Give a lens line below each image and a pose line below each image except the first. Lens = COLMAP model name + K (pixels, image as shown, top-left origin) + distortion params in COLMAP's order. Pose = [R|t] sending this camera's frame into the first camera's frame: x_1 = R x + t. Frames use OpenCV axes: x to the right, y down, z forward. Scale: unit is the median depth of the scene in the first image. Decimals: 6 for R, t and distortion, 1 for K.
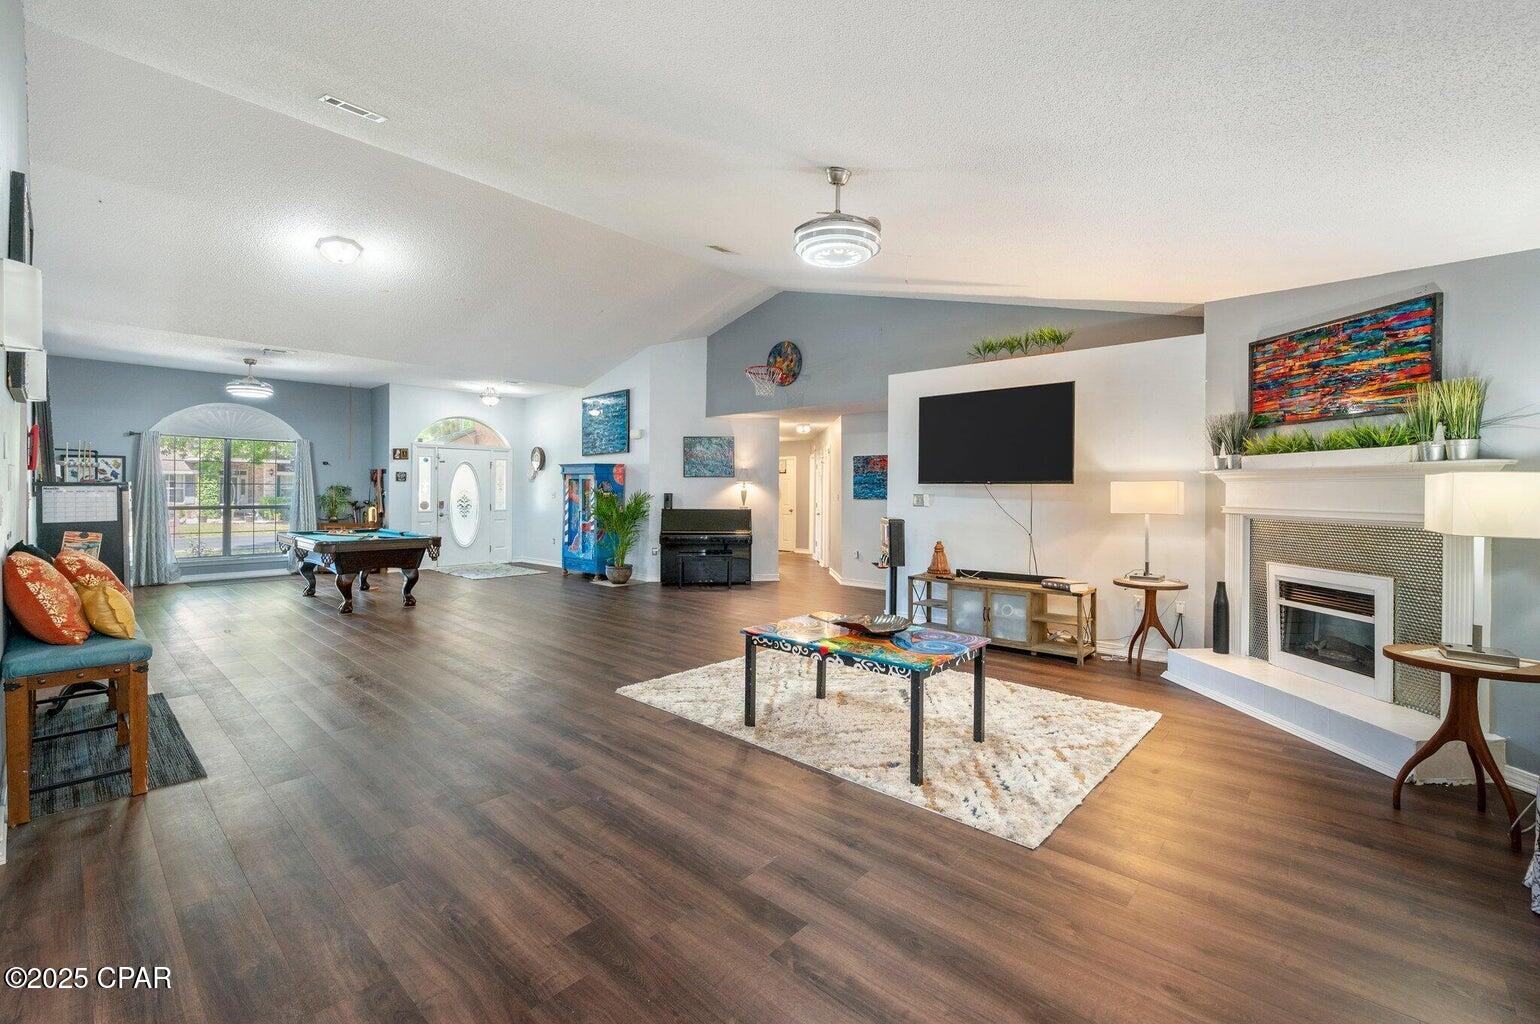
lens RADIAL K [[654.3, 0, 767.4], [0, 654.3, 488.7], [0, 0, 1]] dist [0.009750, -0.000607]
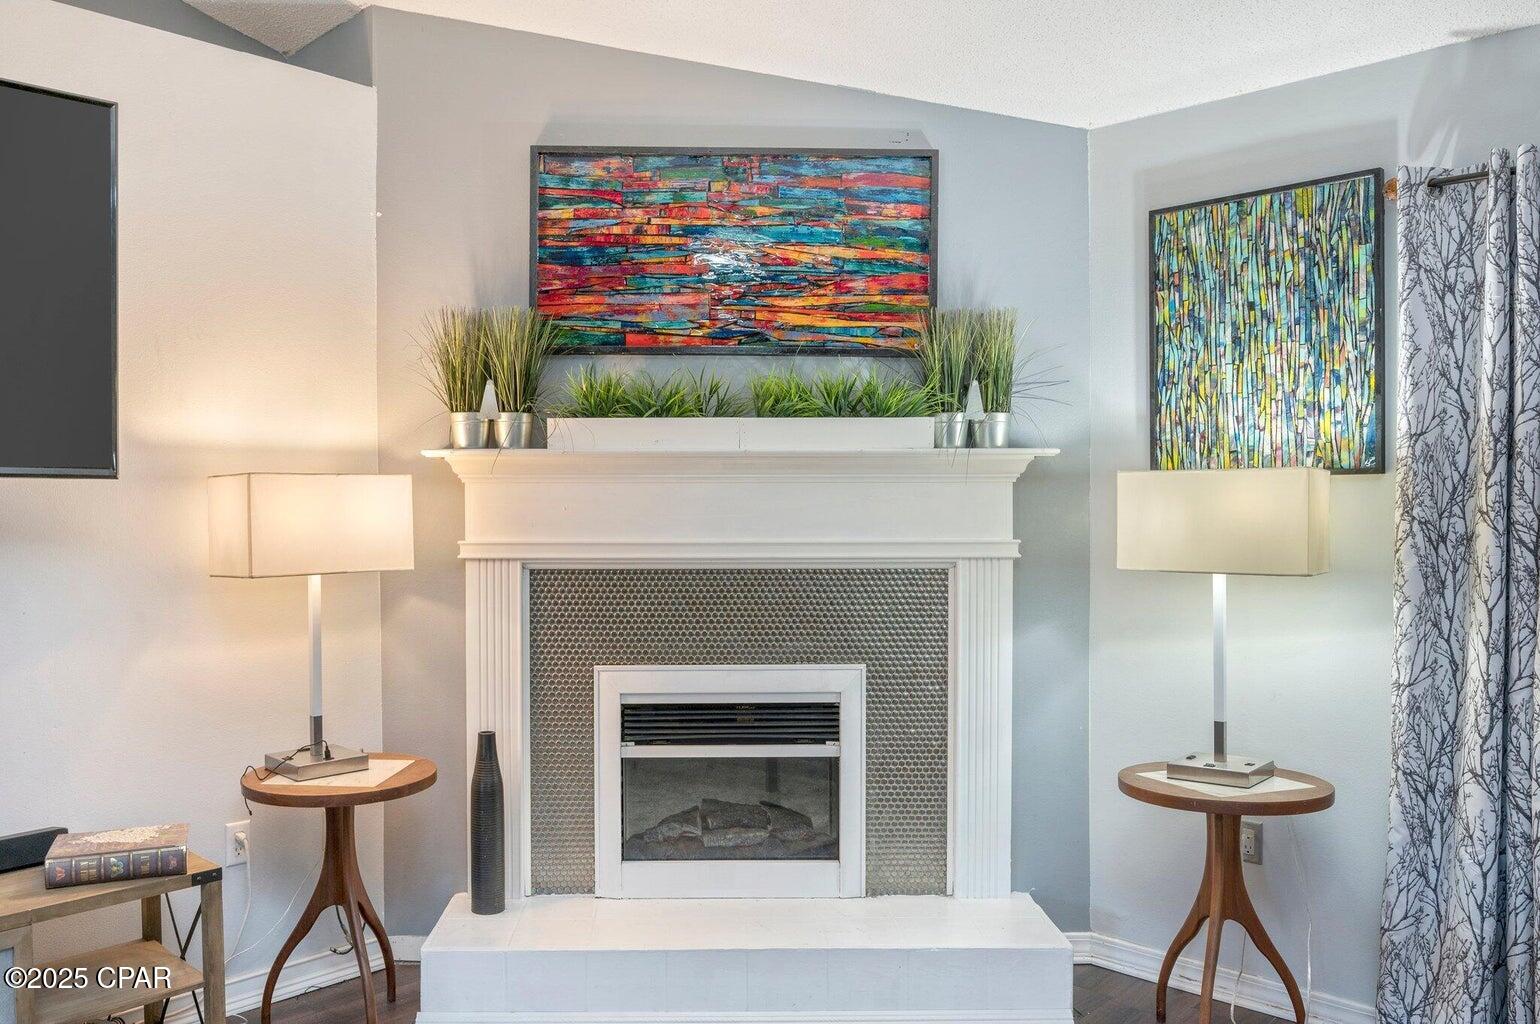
lens RADIAL K [[1154.4, 0, 766.5], [0, 1154.4, 519.1], [0, 0, 1]] dist [0.004749, 0.005889]
pose [[0.041623, -0.015991, 0.999005, 0.009122], [0.002848, 0.999870, 0.015886, 0.002836], [-0.999129, 0.002184, 0.041663, 0.874584]]
